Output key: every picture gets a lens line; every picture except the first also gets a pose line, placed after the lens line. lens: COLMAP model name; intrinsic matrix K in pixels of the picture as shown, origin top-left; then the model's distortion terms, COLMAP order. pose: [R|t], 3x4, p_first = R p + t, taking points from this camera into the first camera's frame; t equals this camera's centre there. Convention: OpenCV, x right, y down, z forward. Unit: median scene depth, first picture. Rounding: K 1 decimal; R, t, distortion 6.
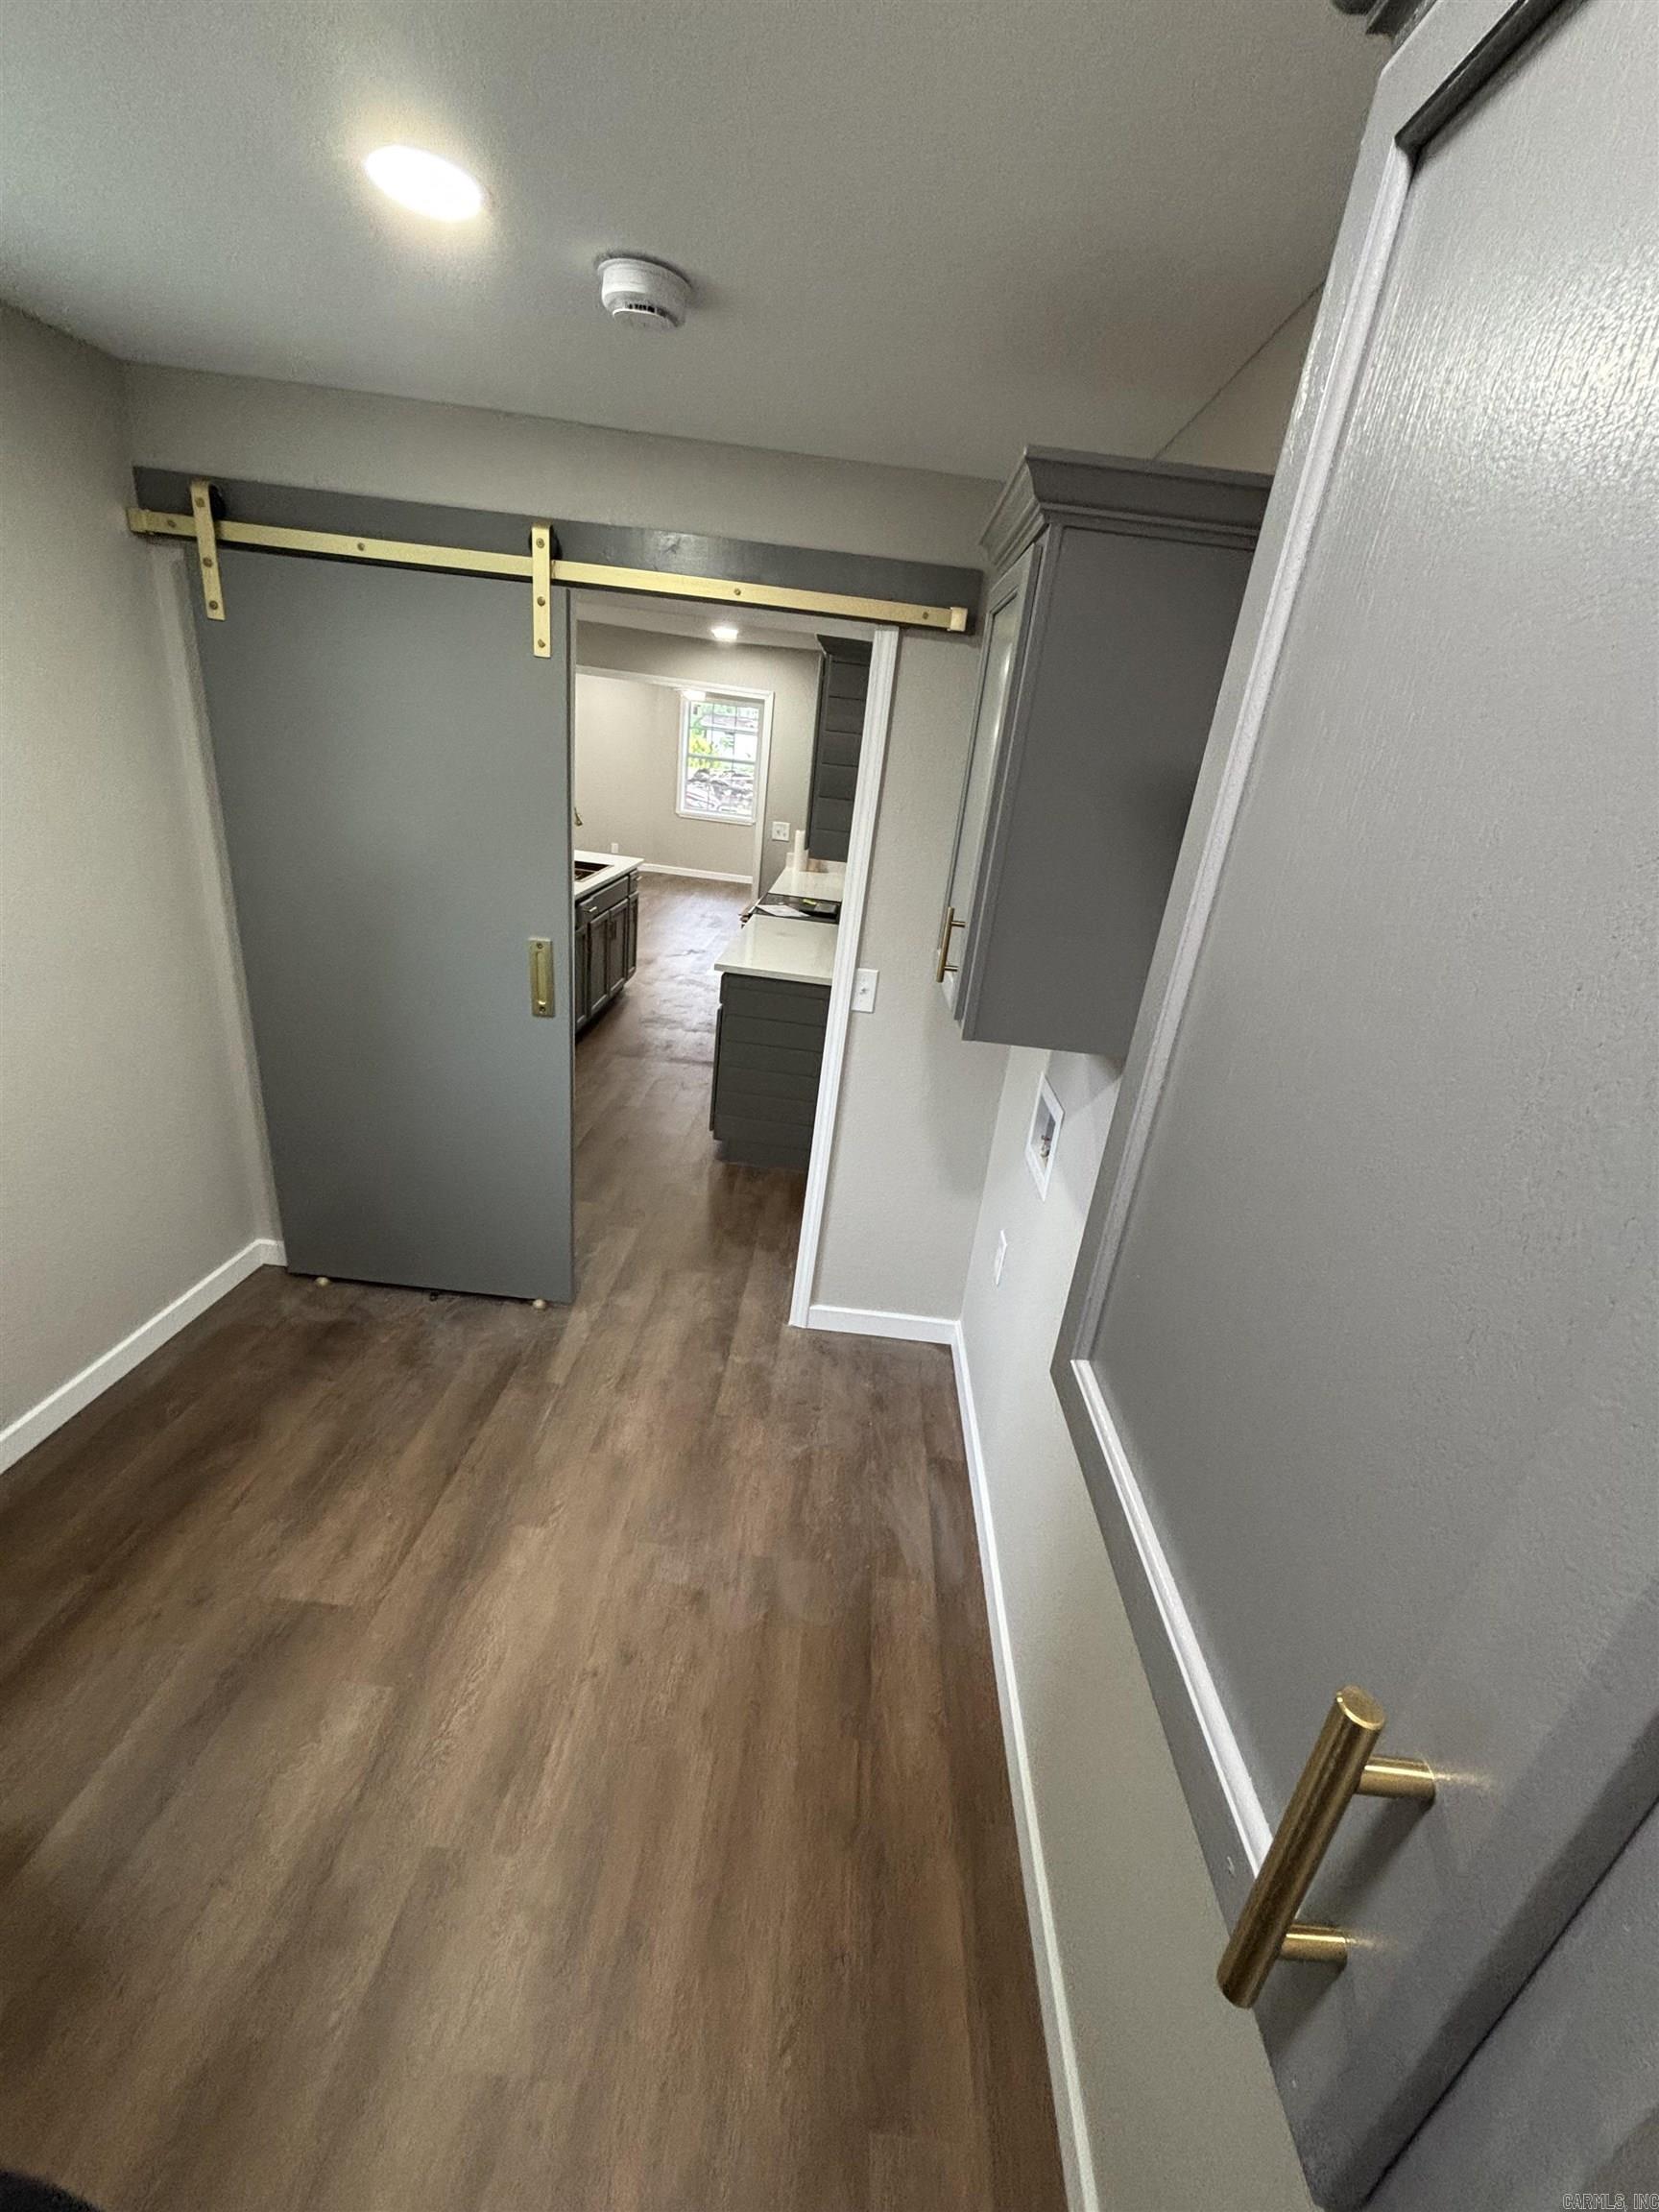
lens RADIAL K [[891.5, 0, 820.5], [0, 891.5, 1097.7], [0, 0, 1]] dist [0.002933, -0.000342]
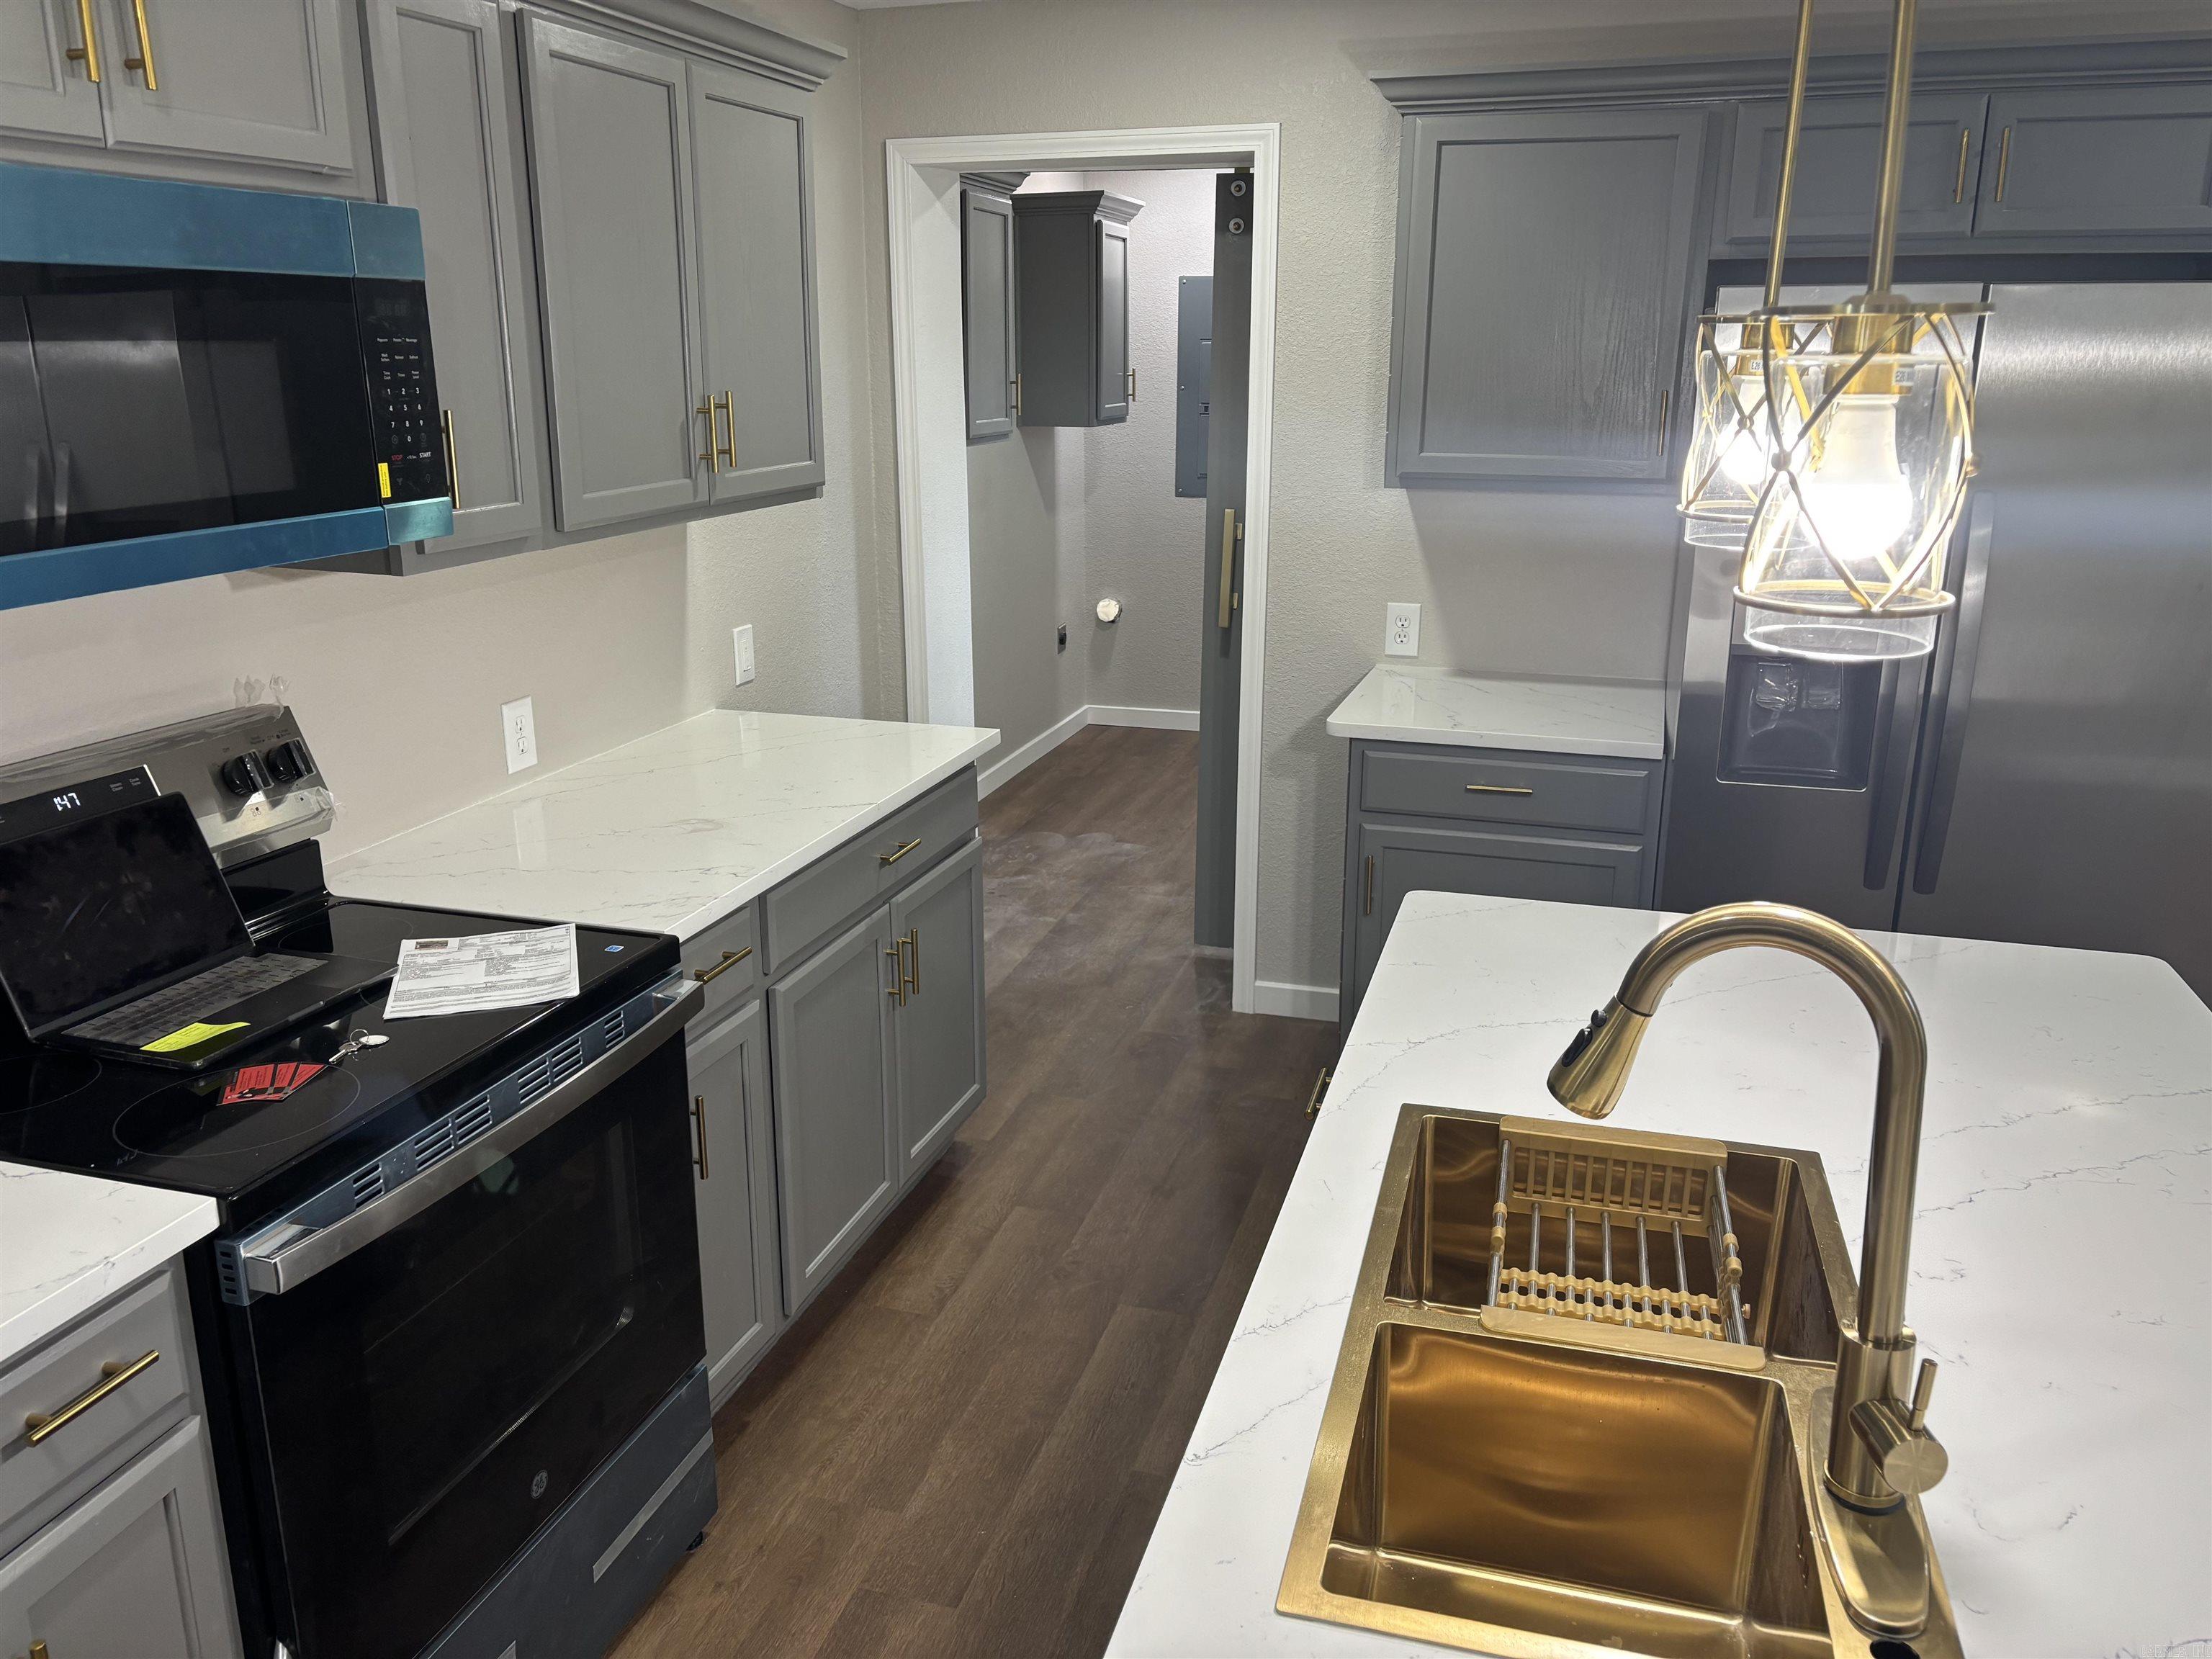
lens RADIAL K [[1676.7, 0, 1104.2], [0, 1676.7, 827.8], [0, 0, 1]] dist [0.033581, -0.023109]
pose [[-0.964485, -0.170595, 0.201656, -0.671155], [-0.009446, 0.785244, 0.619114, -1.224502], [-0.263967, 0.595222, -0.758968, 3.098210]]
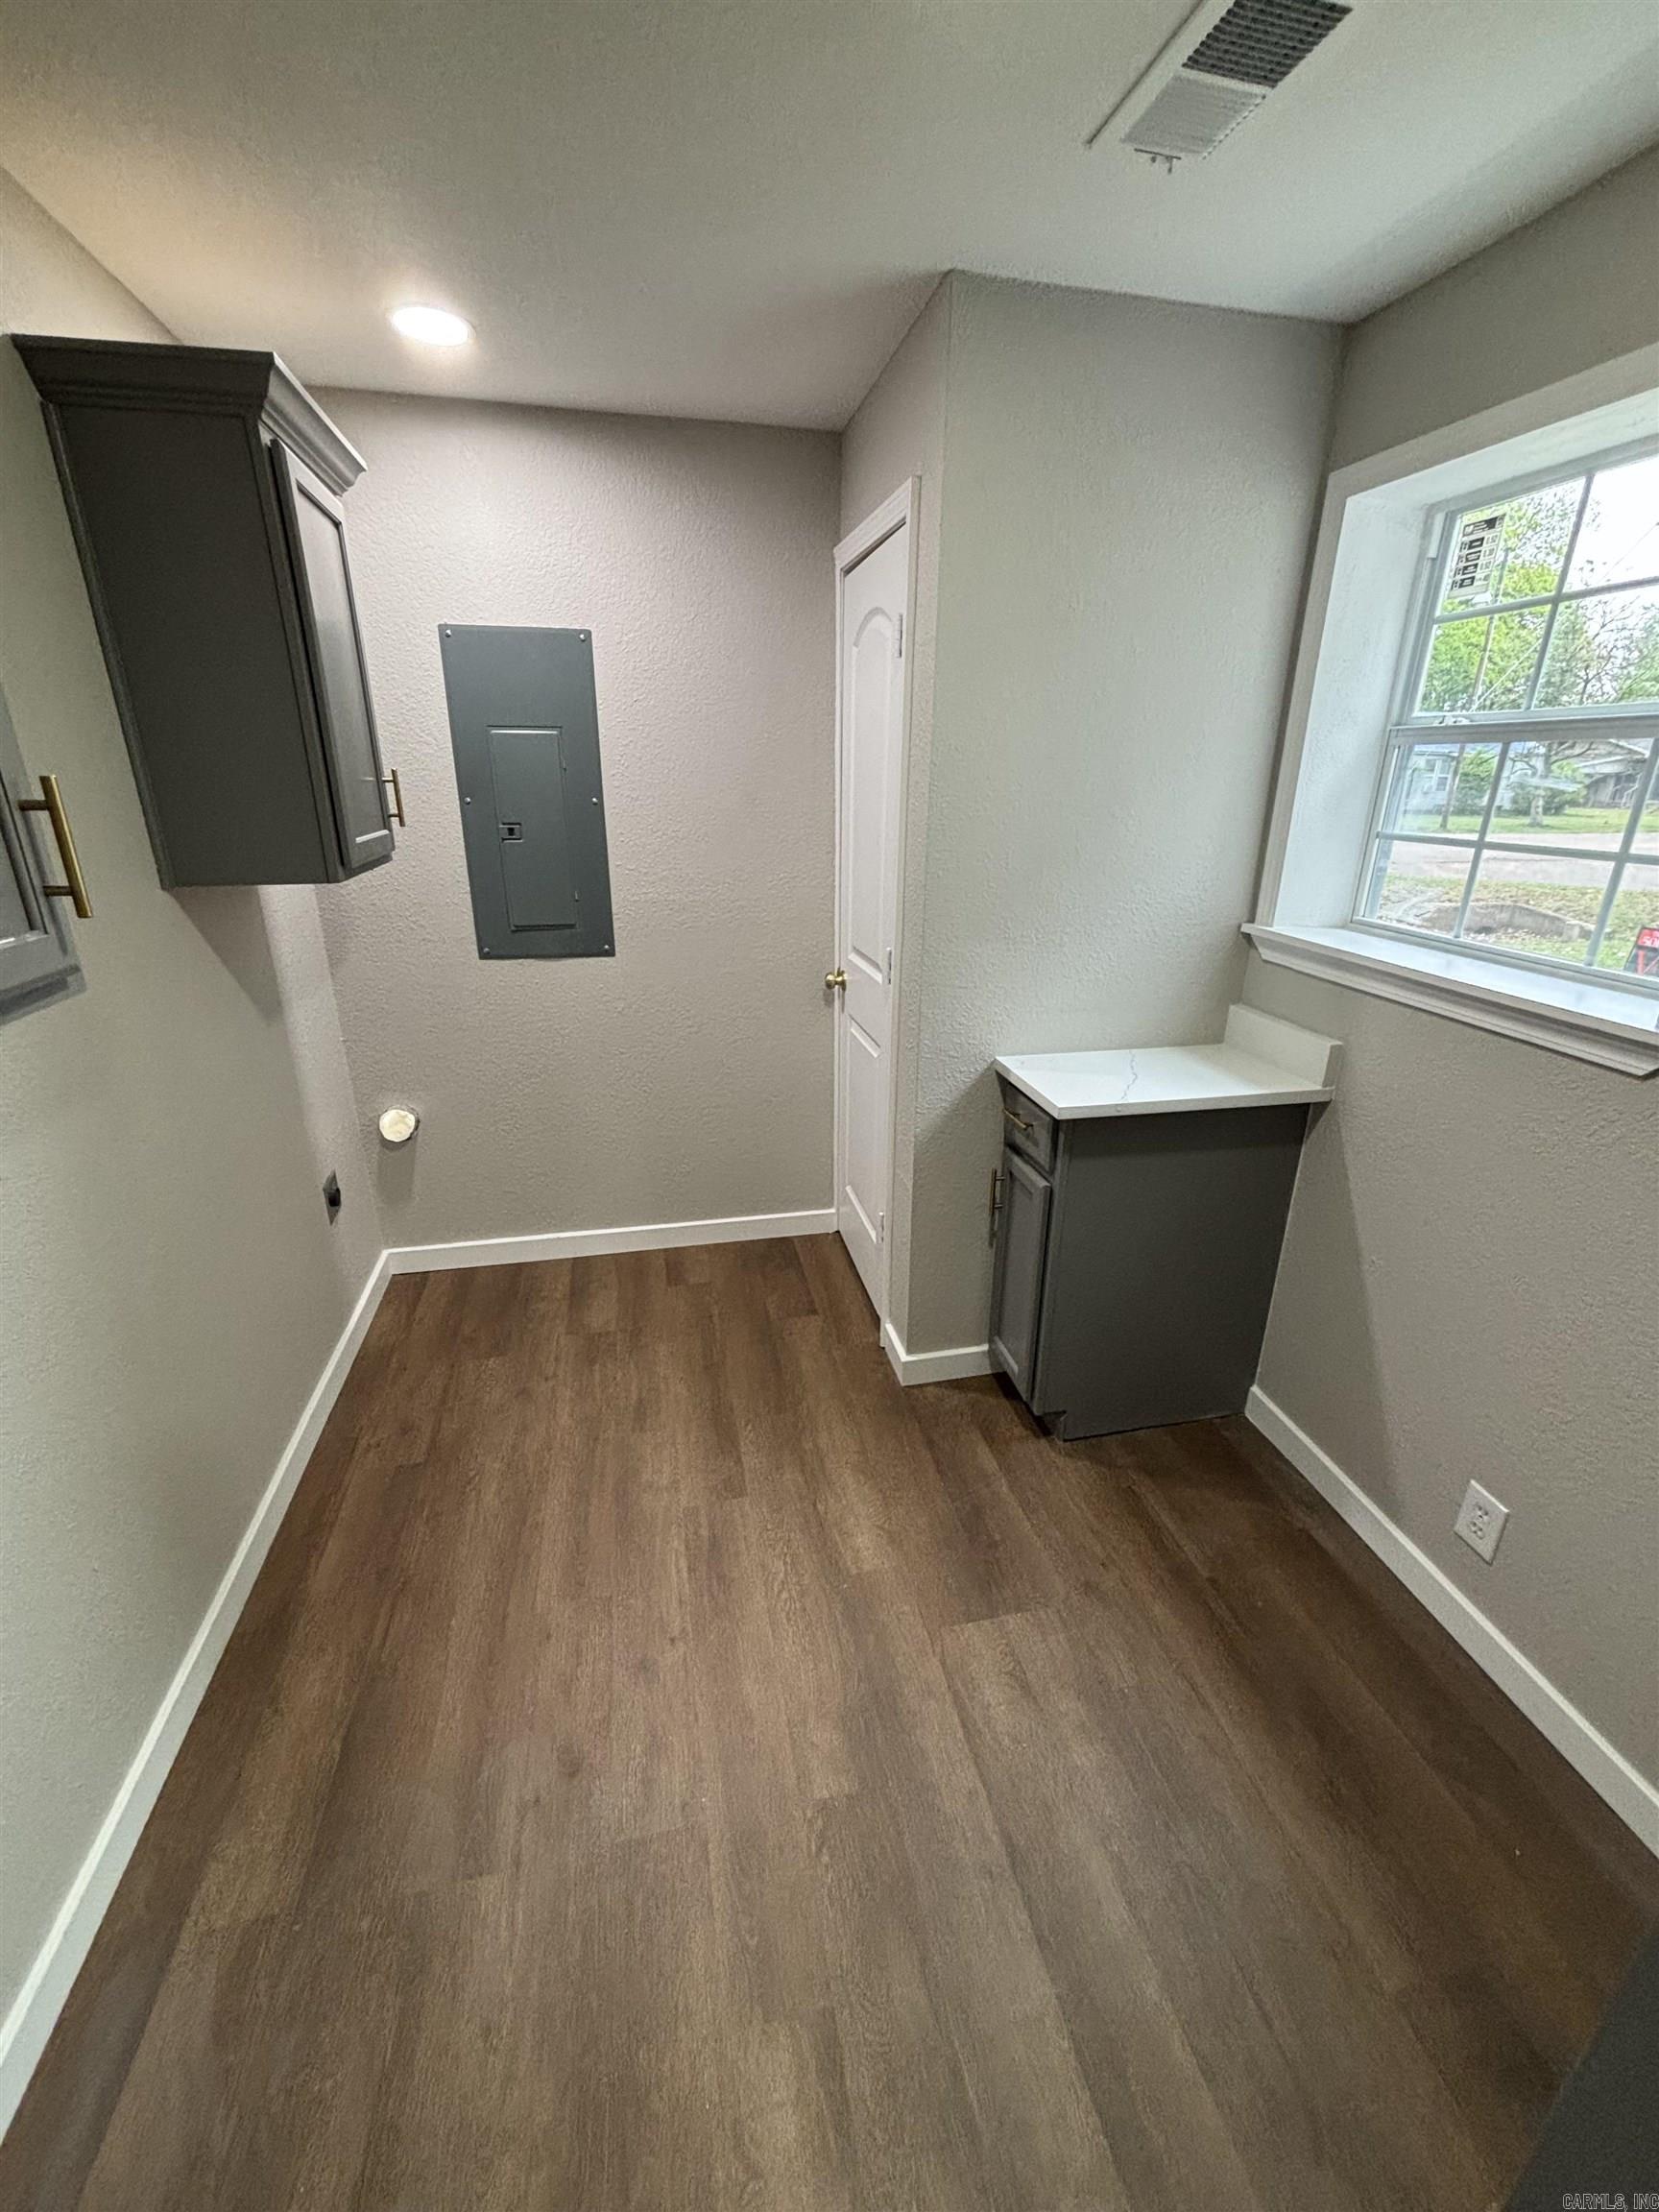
lens RADIAL K [[891.5, 0, 828.1], [0, 891.5, 1093.4], [0, 0, 1]] dist [0.002933, -0.000342]
pose [[-0.957686, -0.018920, -0.287192, -0.111568], [-0.202031, 0.754880, 0.623971, -0.368081], [0.204990, 0.655590, -0.726761, 1.171137]]
